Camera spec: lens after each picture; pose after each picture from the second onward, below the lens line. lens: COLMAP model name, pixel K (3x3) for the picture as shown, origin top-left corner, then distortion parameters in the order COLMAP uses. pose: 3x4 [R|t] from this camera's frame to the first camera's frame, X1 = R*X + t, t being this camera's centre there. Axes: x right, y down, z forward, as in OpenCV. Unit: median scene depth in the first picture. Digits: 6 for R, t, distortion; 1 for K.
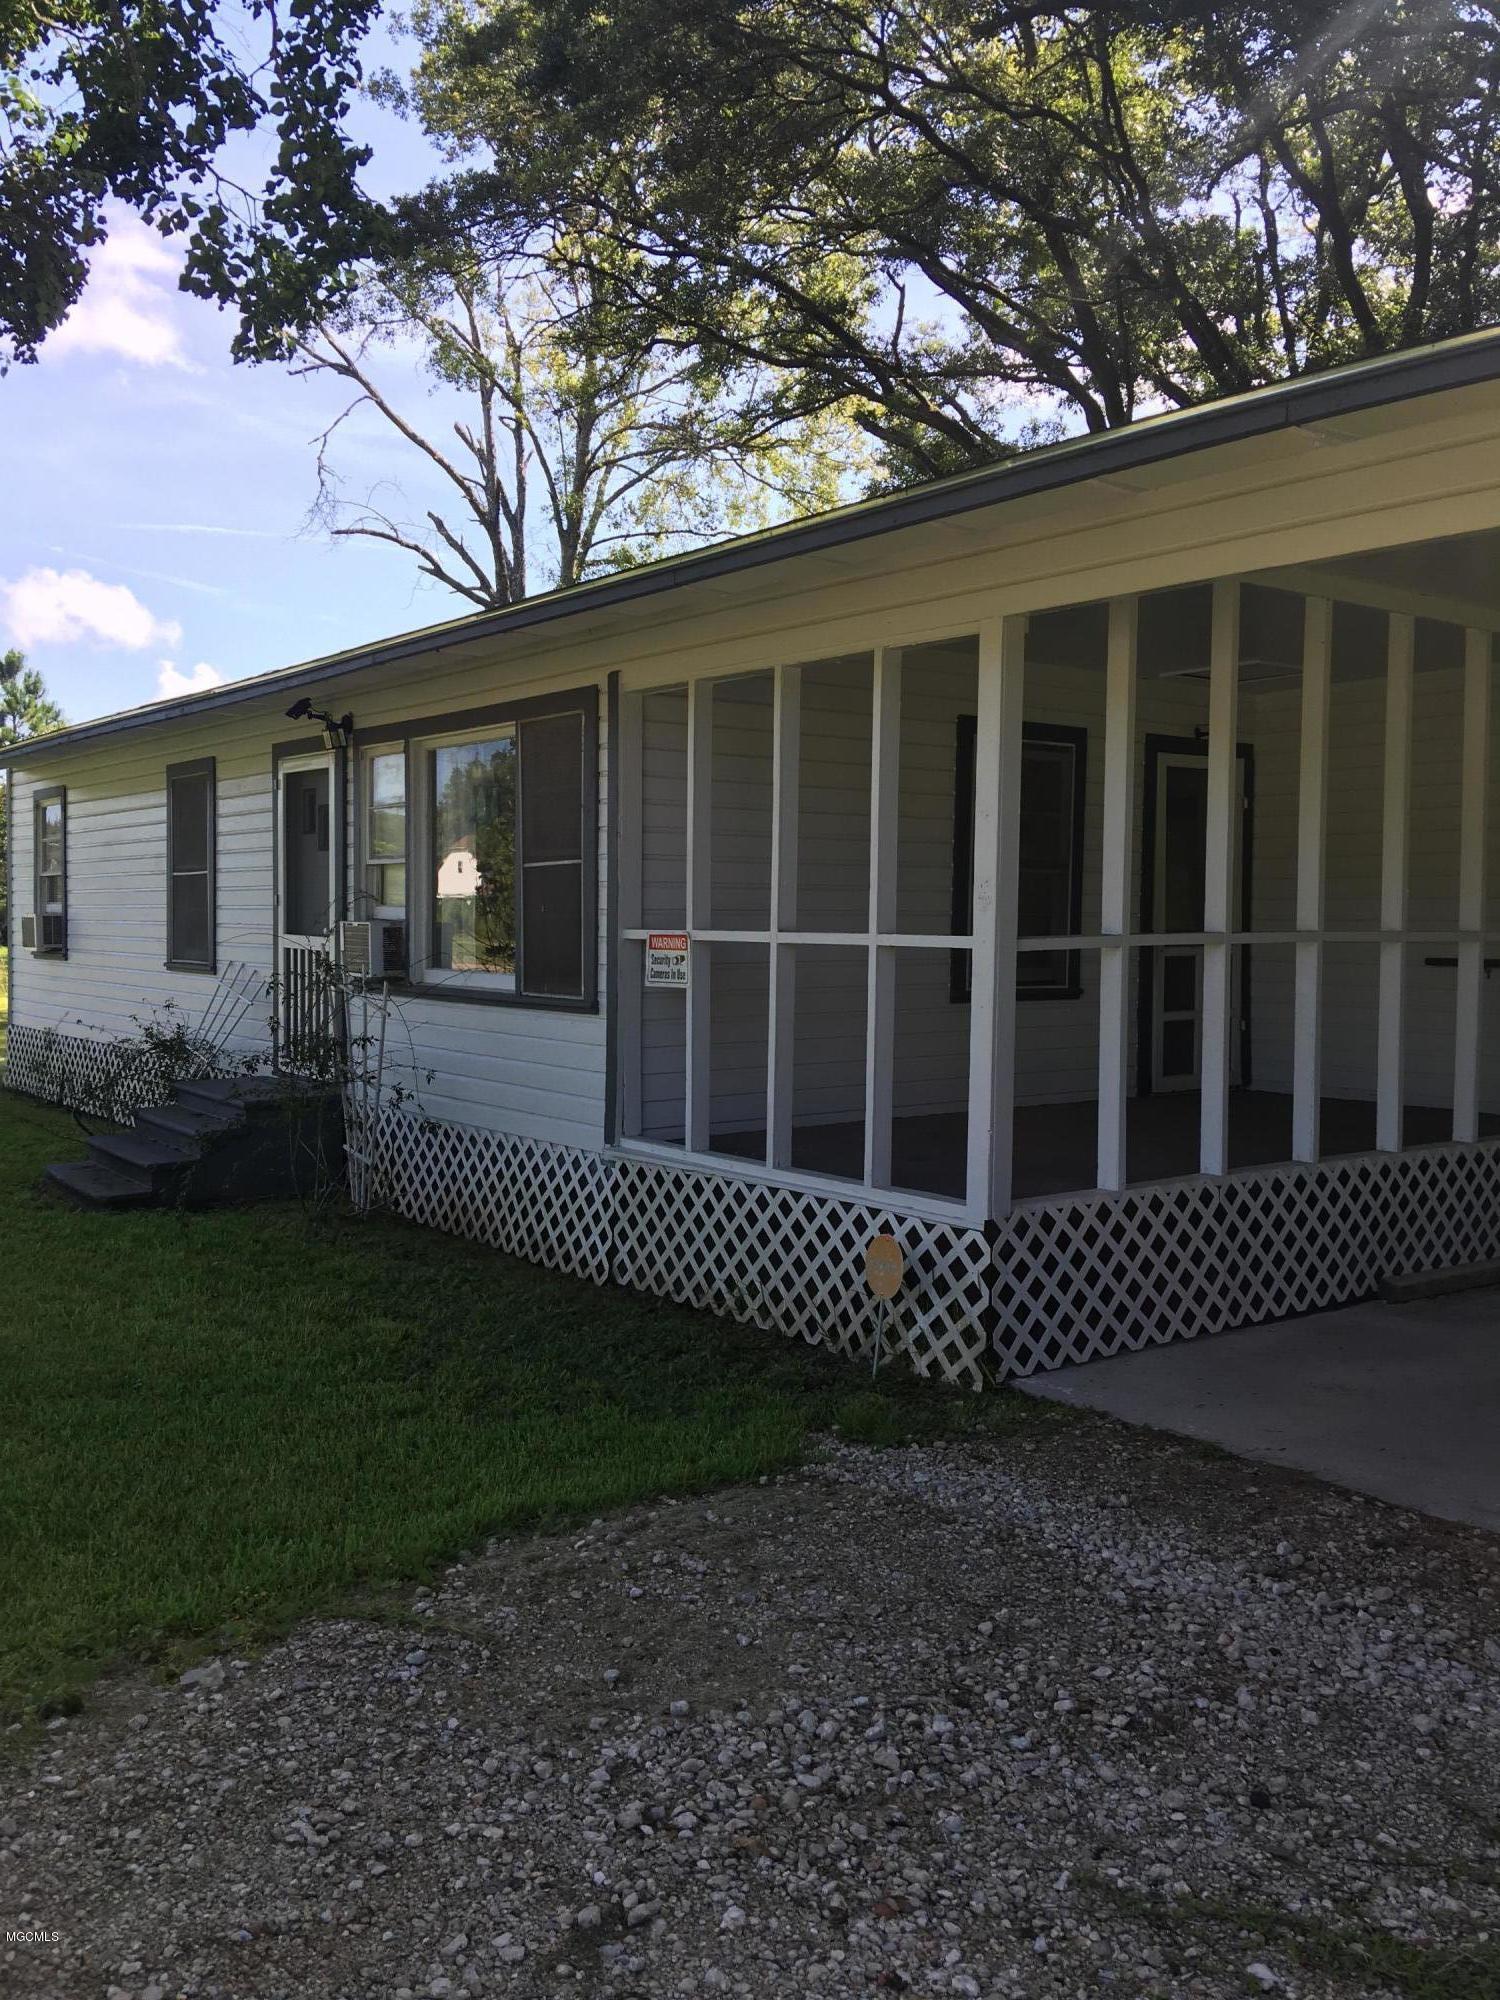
lens RADIAL K [[1695.2, 0, 757.1], [0, 1695.2, 998.1], [0, 0, 1]] dist [0.045055, -0.054138]
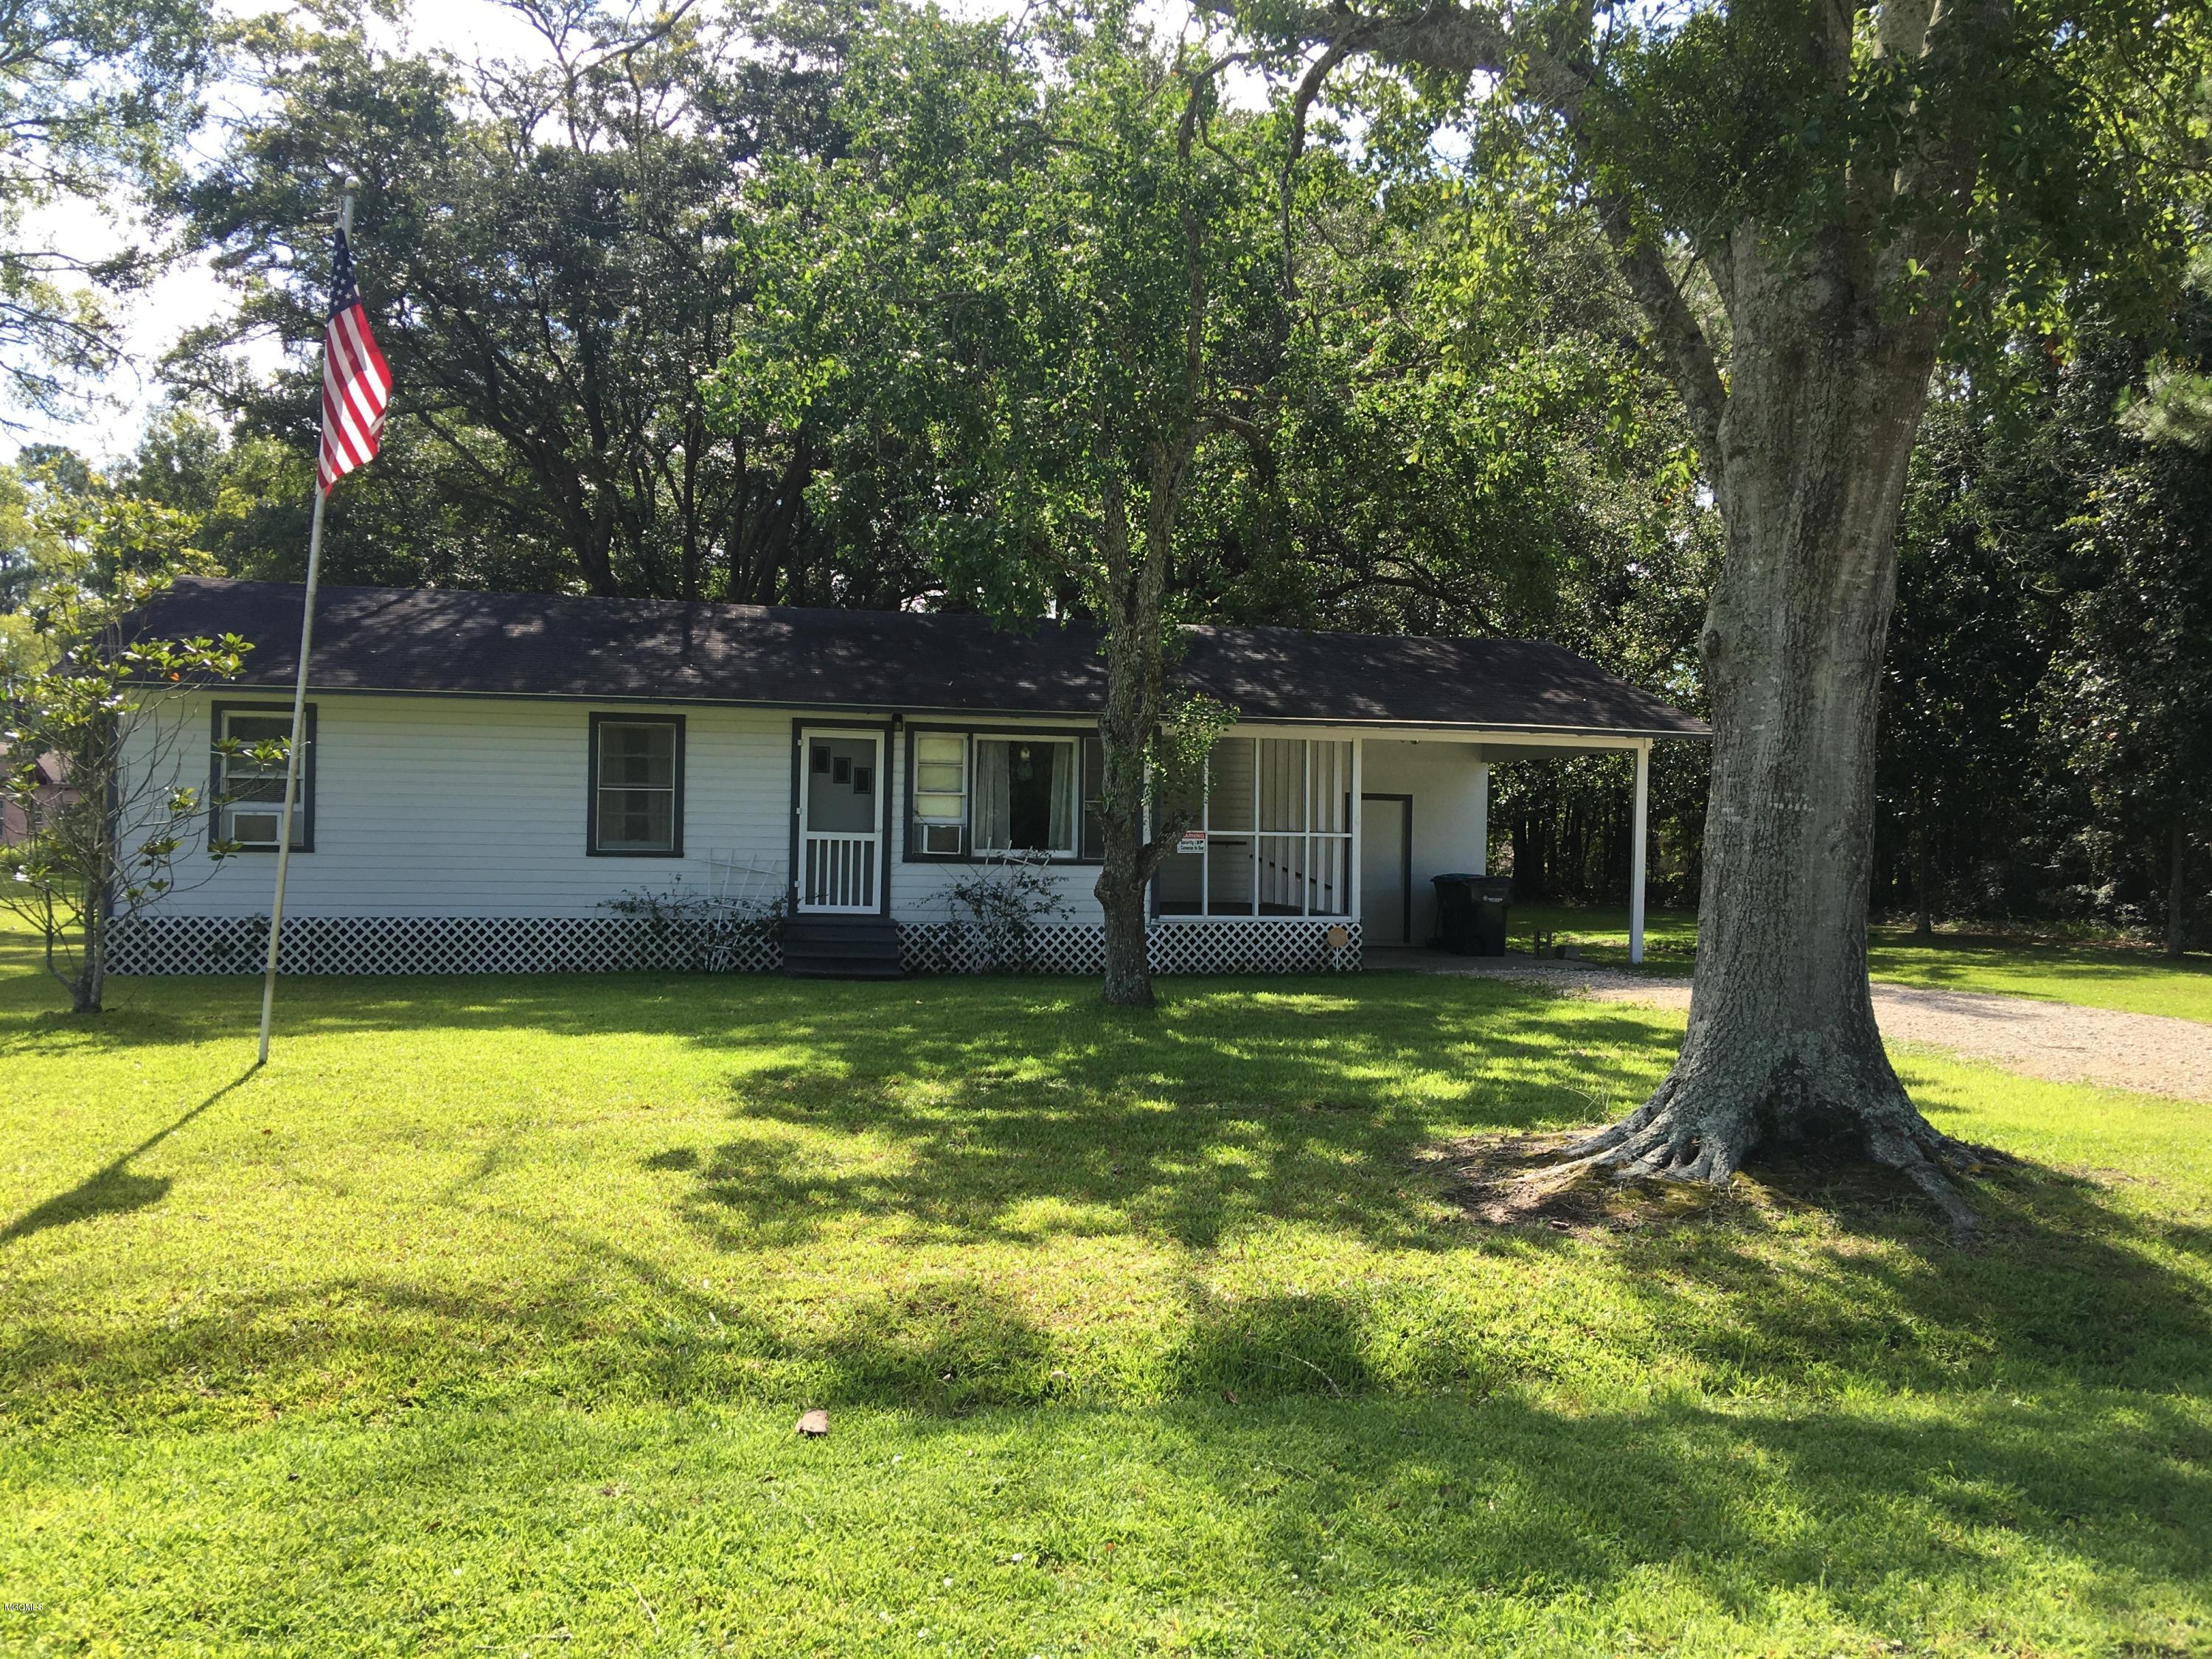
lens RADIAL K [[1874.9, 0, 1101.4], [0, 1874.9, 825.8], [0, 0, 1]] dist [0.045055, -0.054138]
pose [[0.420301, -0.008694, 0.907343, -2.708499], [0.028125, 0.999598, -0.003450, -0.041548], [-0.906949, 0.026969, 0.420377, -0.065634]]
